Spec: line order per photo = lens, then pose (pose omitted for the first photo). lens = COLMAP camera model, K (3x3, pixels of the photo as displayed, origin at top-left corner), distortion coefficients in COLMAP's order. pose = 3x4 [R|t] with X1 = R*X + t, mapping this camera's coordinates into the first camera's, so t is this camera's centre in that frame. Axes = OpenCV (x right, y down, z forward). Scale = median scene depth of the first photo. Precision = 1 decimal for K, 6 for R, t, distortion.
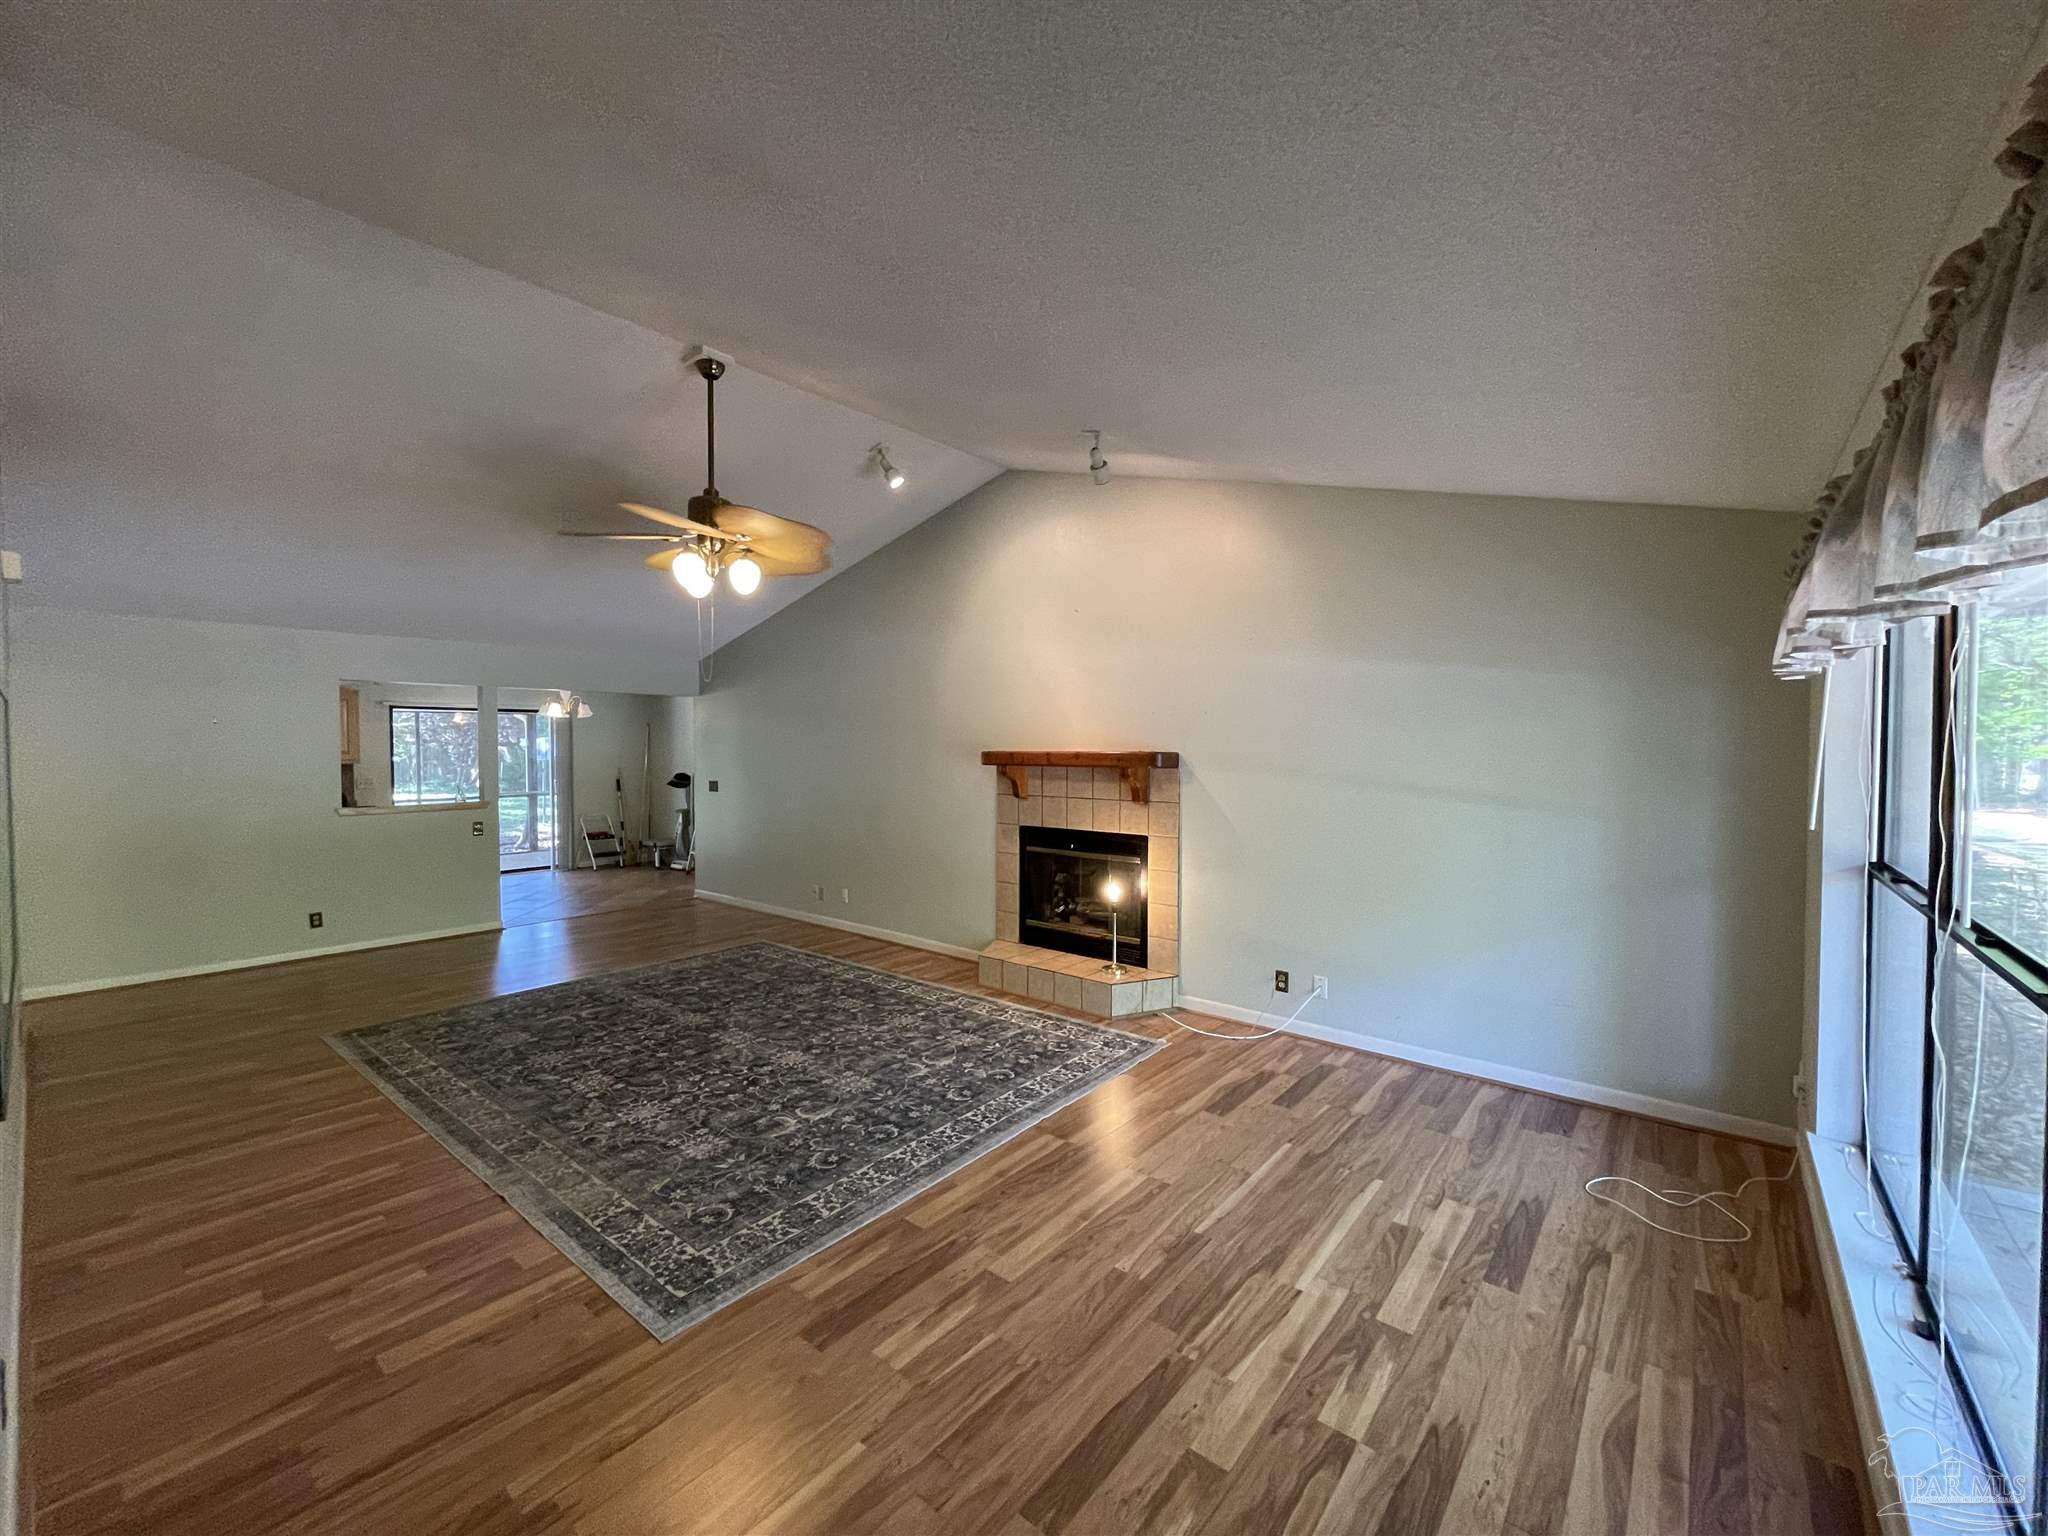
lens RADIAL K [[823.8, 0, 1026.7], [0, 823.8, 763.8], [0, 0, 1]] dist [0.000952, -0.000725]
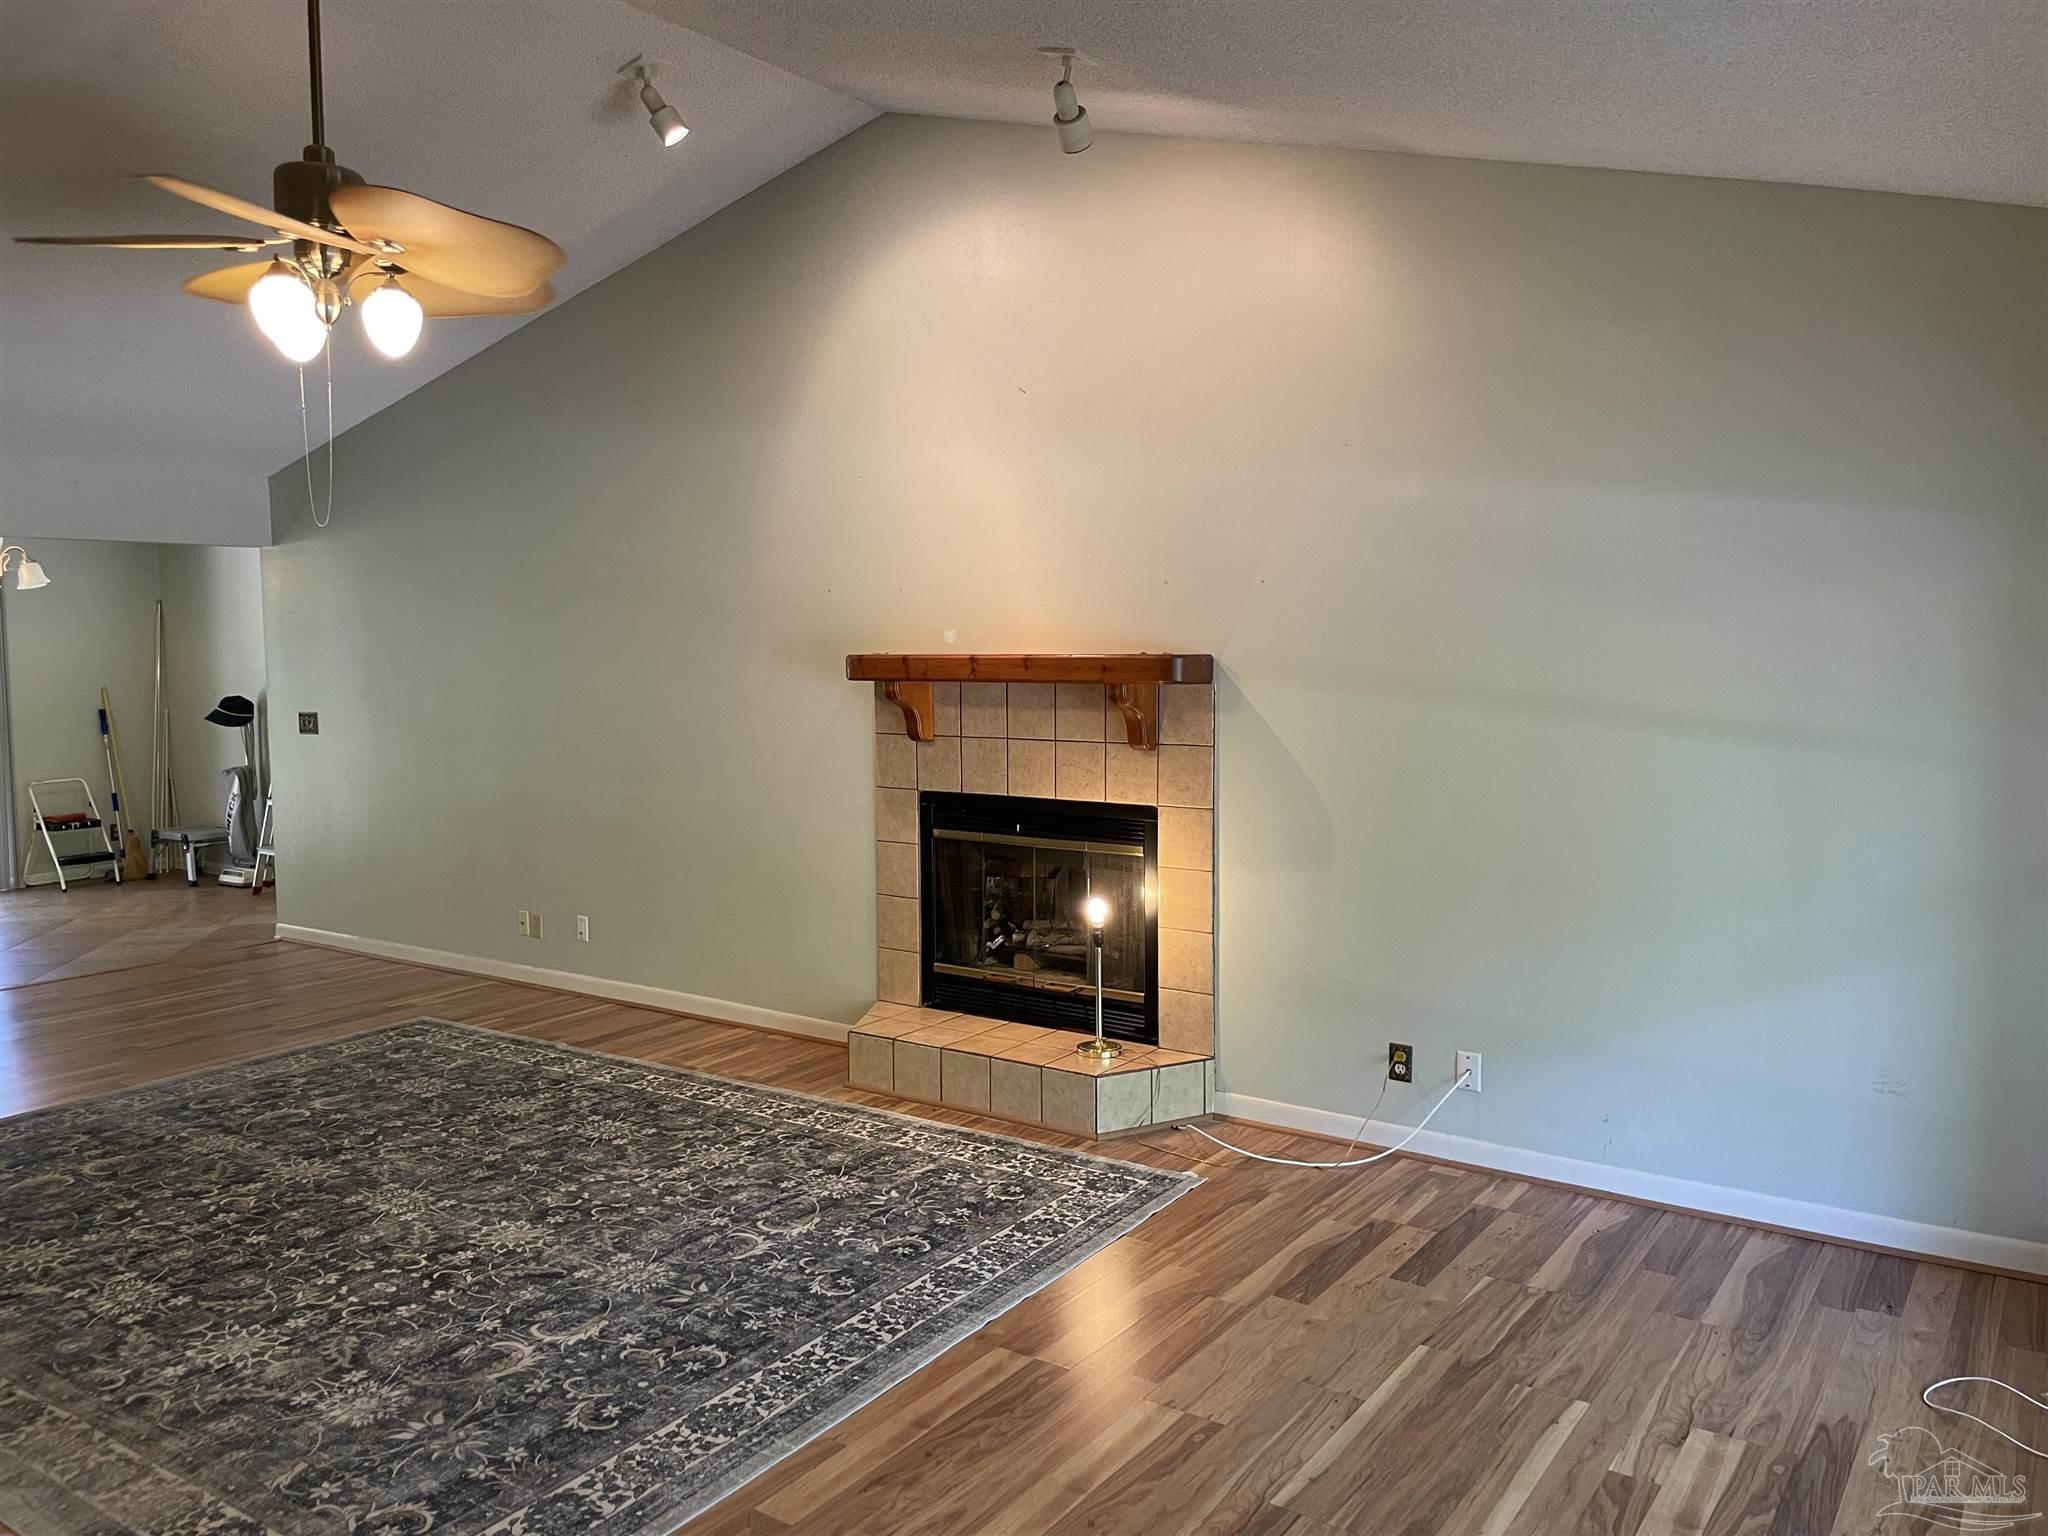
lens RADIAL K [[1553.7, 0, 1023.6], [0, 1553.7, 752.1], [0, 0, 1]] dist [0.078885, -0.100169]
pose [[0.996578, -0.014864, 0.081311, -0.030493], [0.010383, 0.998418, 0.055257, -0.008480], [-0.082003, -0.054224, 0.995156, -0.026521]]
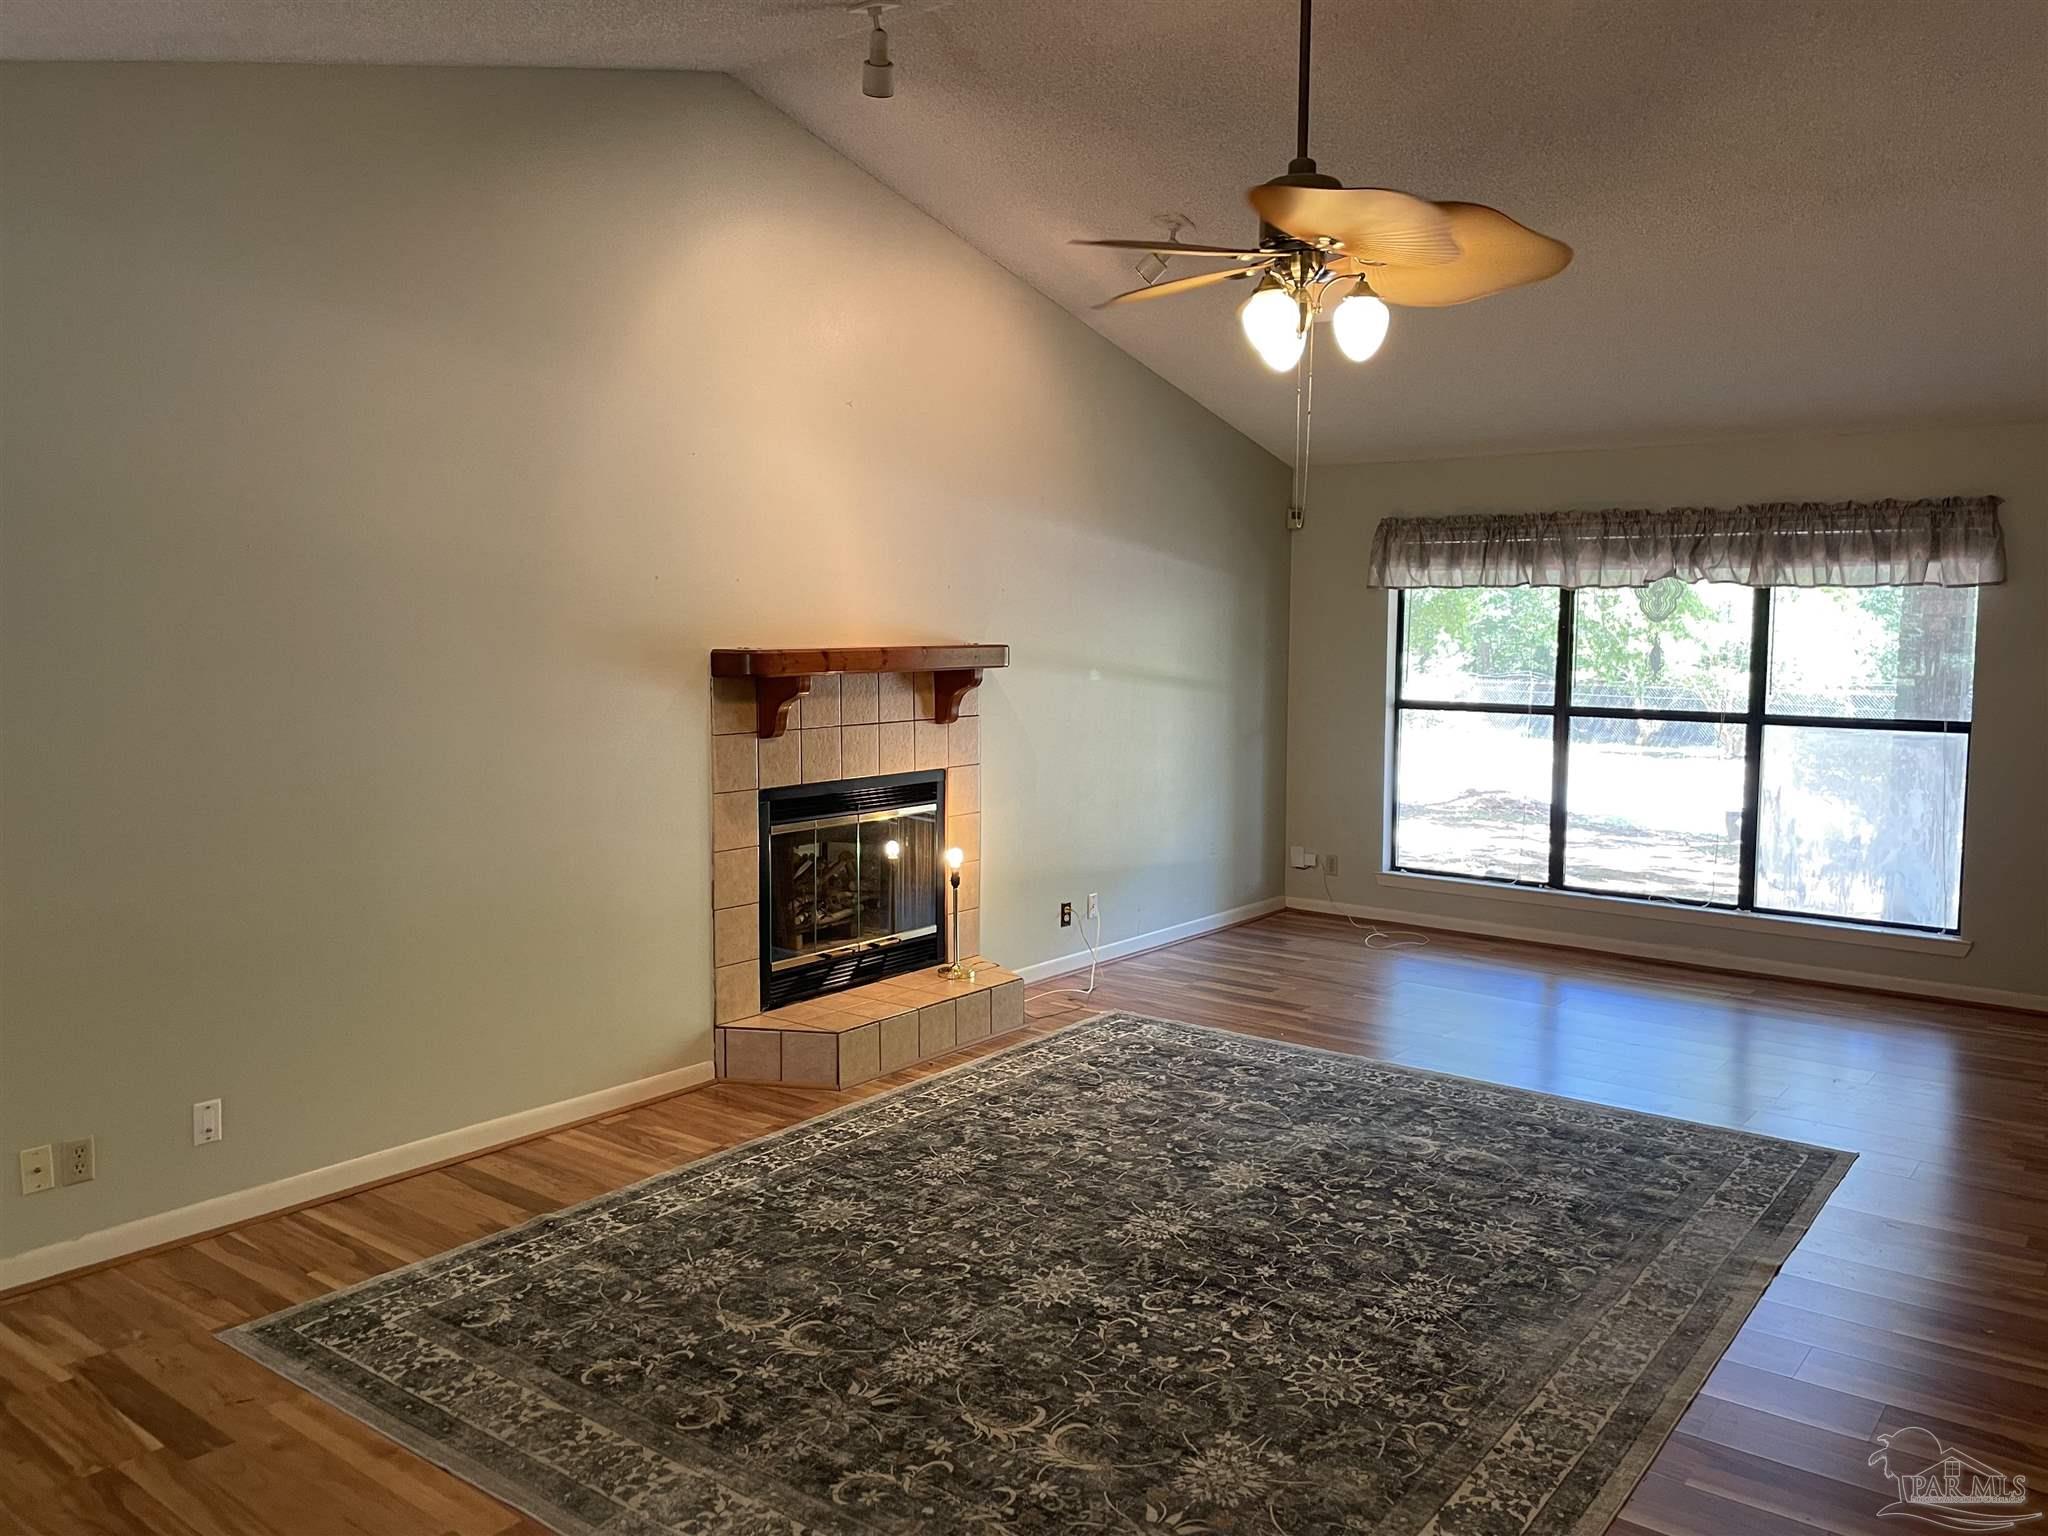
lens RADIAL K [[1553.7, 0, 1026.4], [0, 1553.7, 751.5], [0, 0, 1]] dist [0.078885, -0.100169]
pose [[-0.027458, -0.087797, 0.995760, -1.338253], [0.018687, 0.995916, 0.088326, -0.045301], [-0.999448, 0.021033, -0.025705, 1.149512]]
